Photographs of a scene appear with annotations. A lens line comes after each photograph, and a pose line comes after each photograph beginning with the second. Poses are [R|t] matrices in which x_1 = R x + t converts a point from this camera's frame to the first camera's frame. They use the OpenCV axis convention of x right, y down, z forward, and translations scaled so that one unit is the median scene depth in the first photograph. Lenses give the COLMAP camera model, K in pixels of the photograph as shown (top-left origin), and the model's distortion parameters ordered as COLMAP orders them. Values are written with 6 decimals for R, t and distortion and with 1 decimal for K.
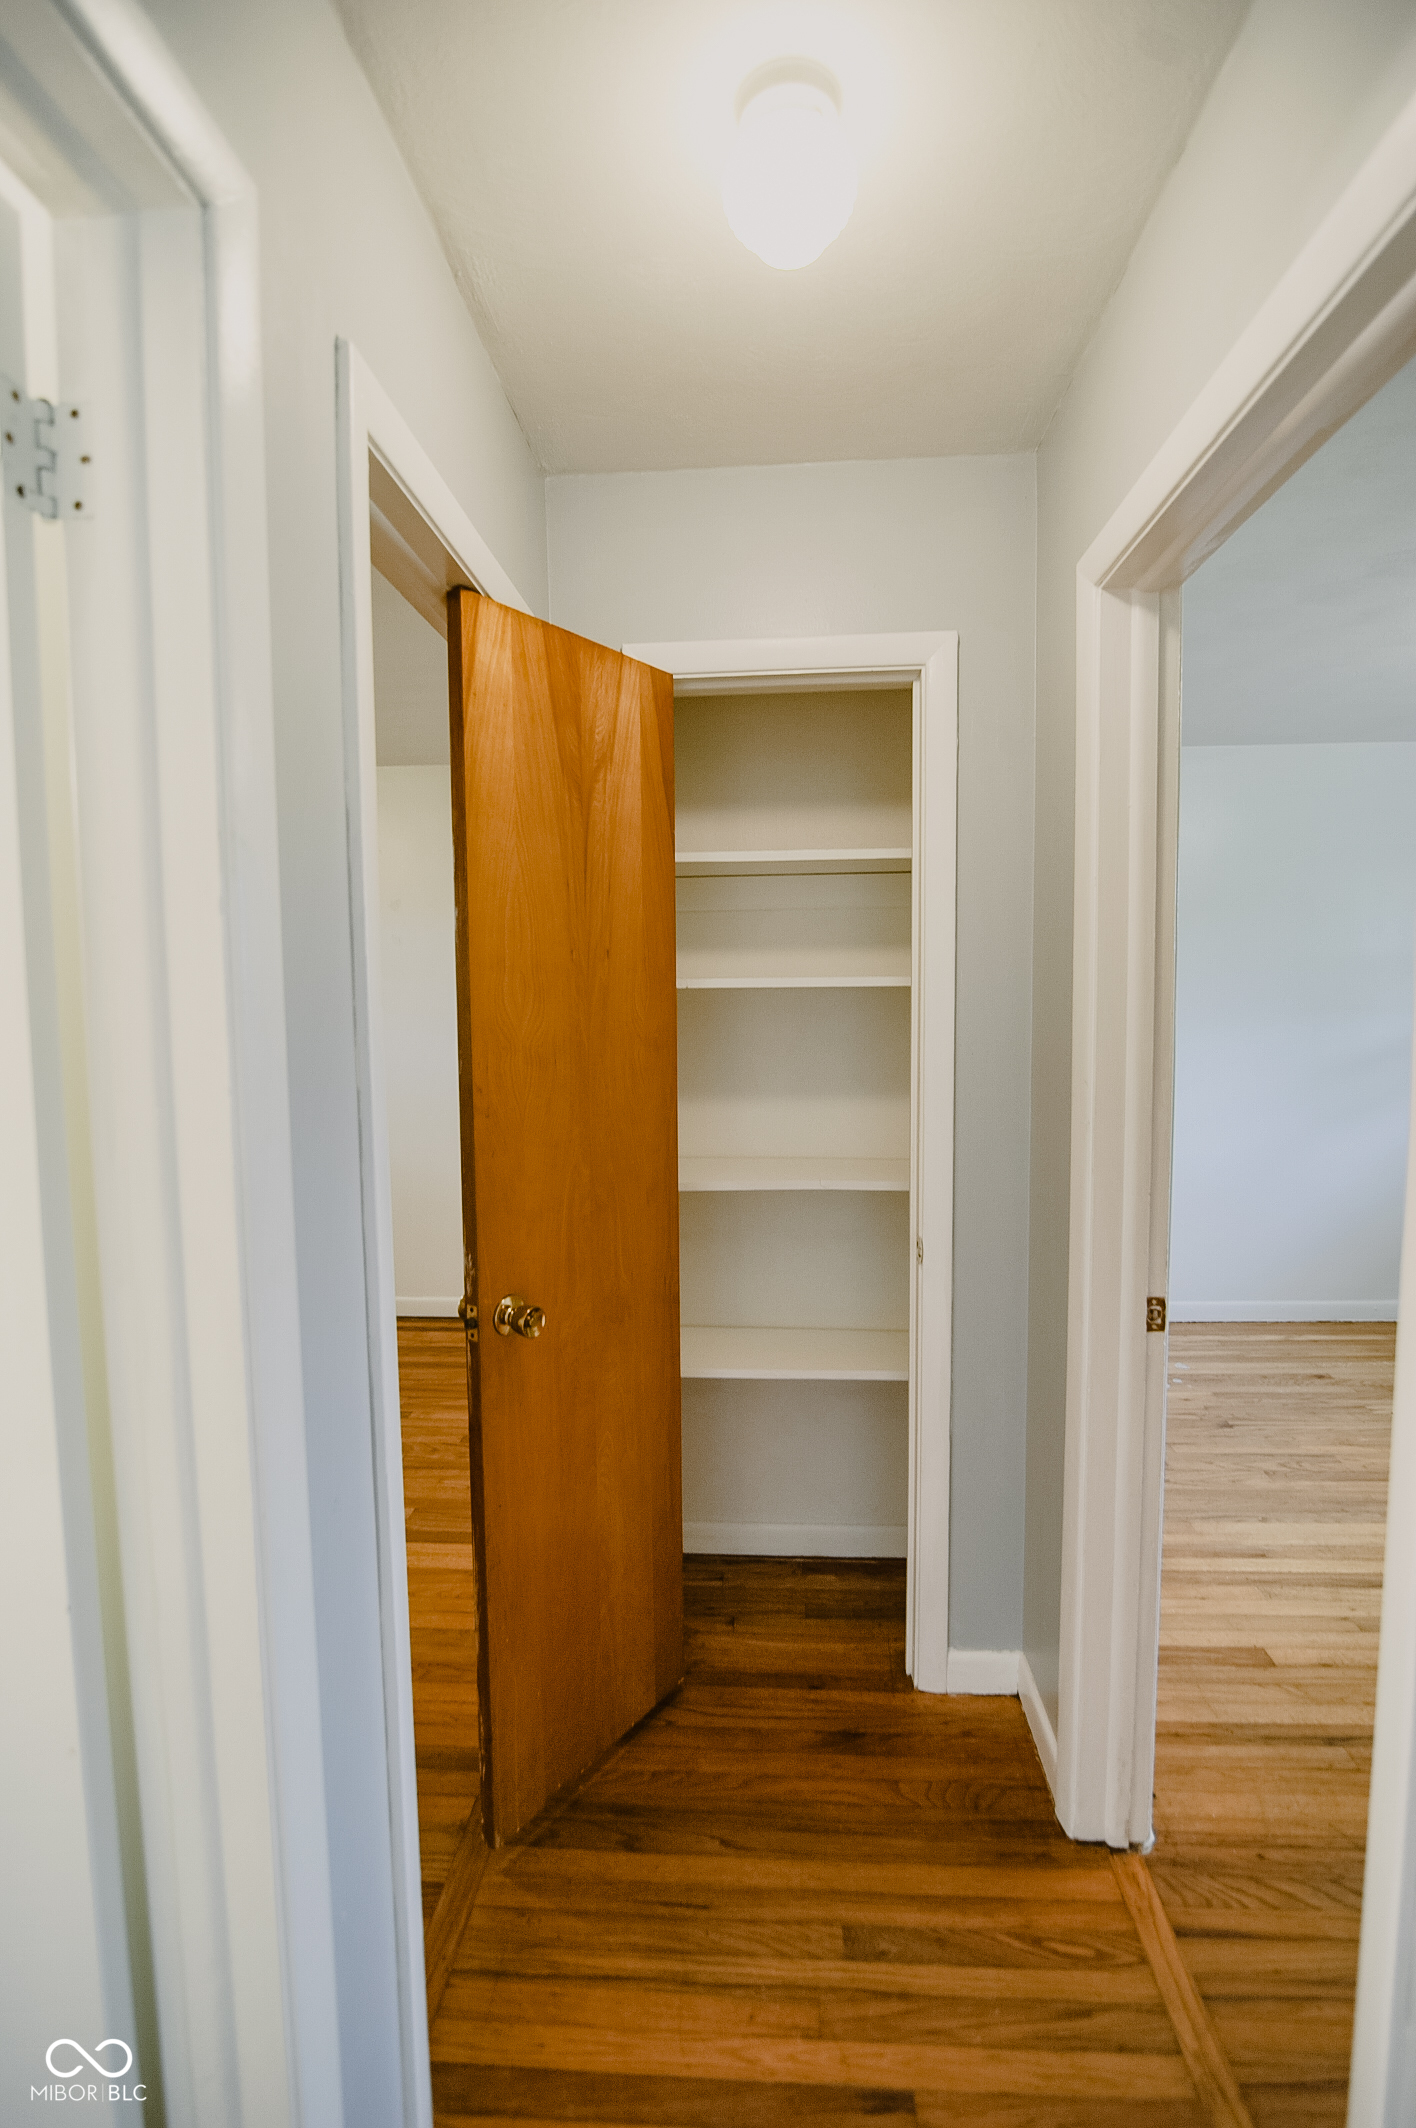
lens RADIAL K [[979.0, 0, 708.0], [0, 979.0, 1064.0], [0, 0, 1]] dist [-0.021207, 0.002029]
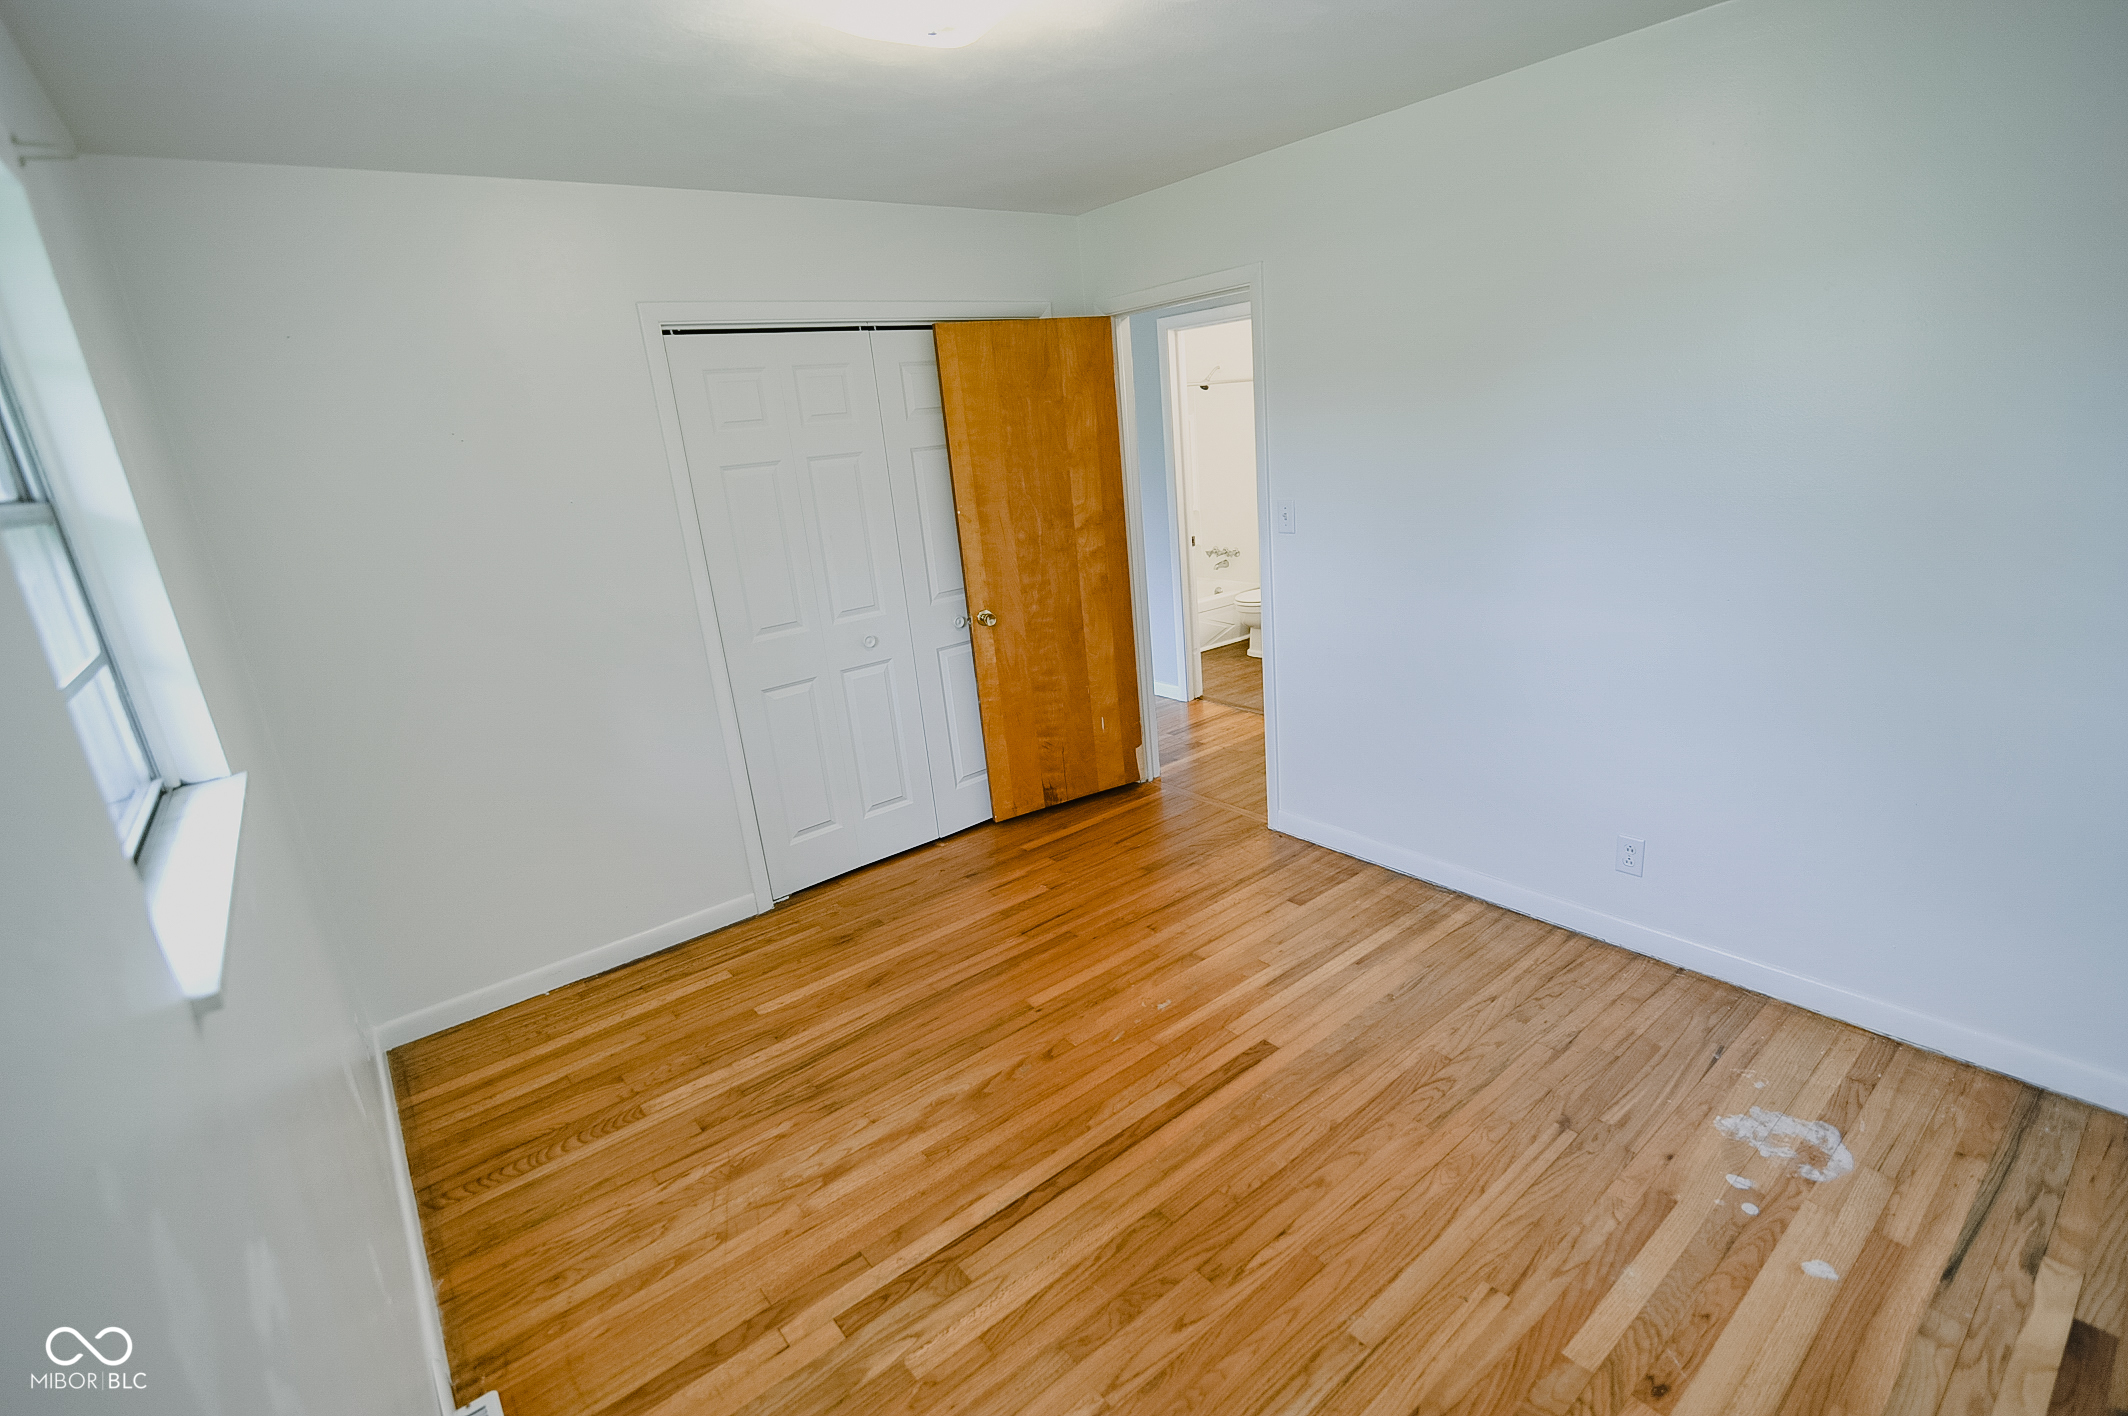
lens RADIAL K [[977.6, 0, 1070.0], [0, 977.6, 714.6], [0, 0, 1]] dist [-0.015248, 0.000881]
pose [[-0.737437, 0.268045, -0.619951, 1.329866], [0.047155, 0.936072, 0.348633, -0.194053], [0.673768, 0.227861, -0.702934, 1.360712]]
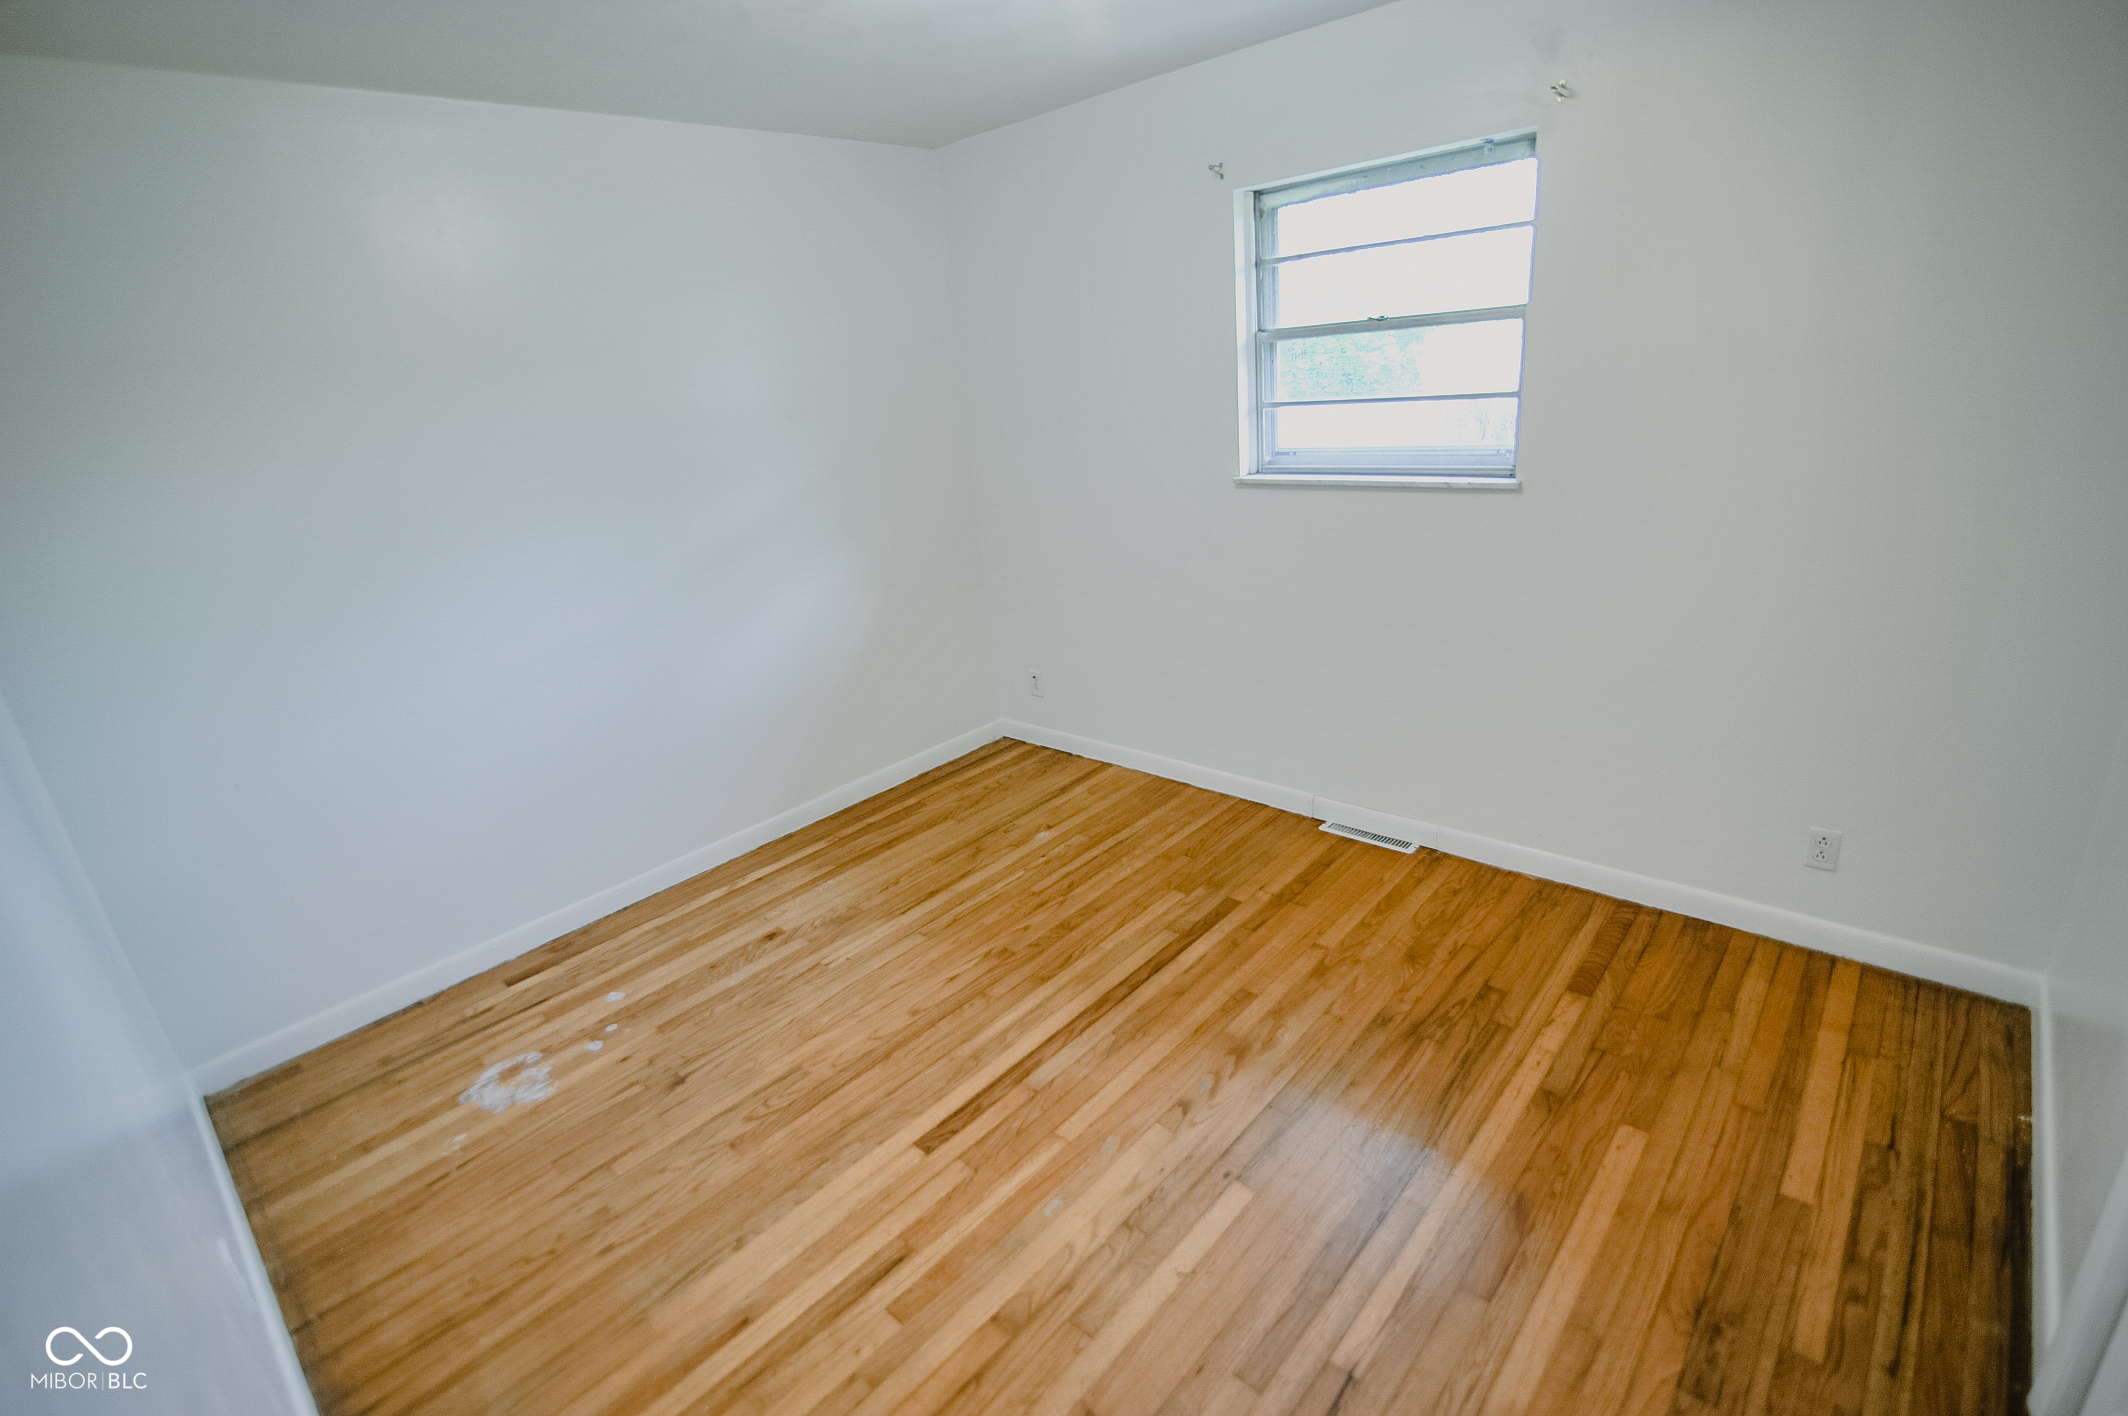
lens RADIAL K [[979.0, 0, 1074.6], [0, 979.0, 720.7], [0, 0, 1]] dist [-0.021207, 0.002029]
pose [[0.622122, -0.304178, 0.721415, 0.297914], [0.130330, 0.948820, 0.287670, -0.093635], [-0.771996, -0.084943, 0.629925, 0.336386]]
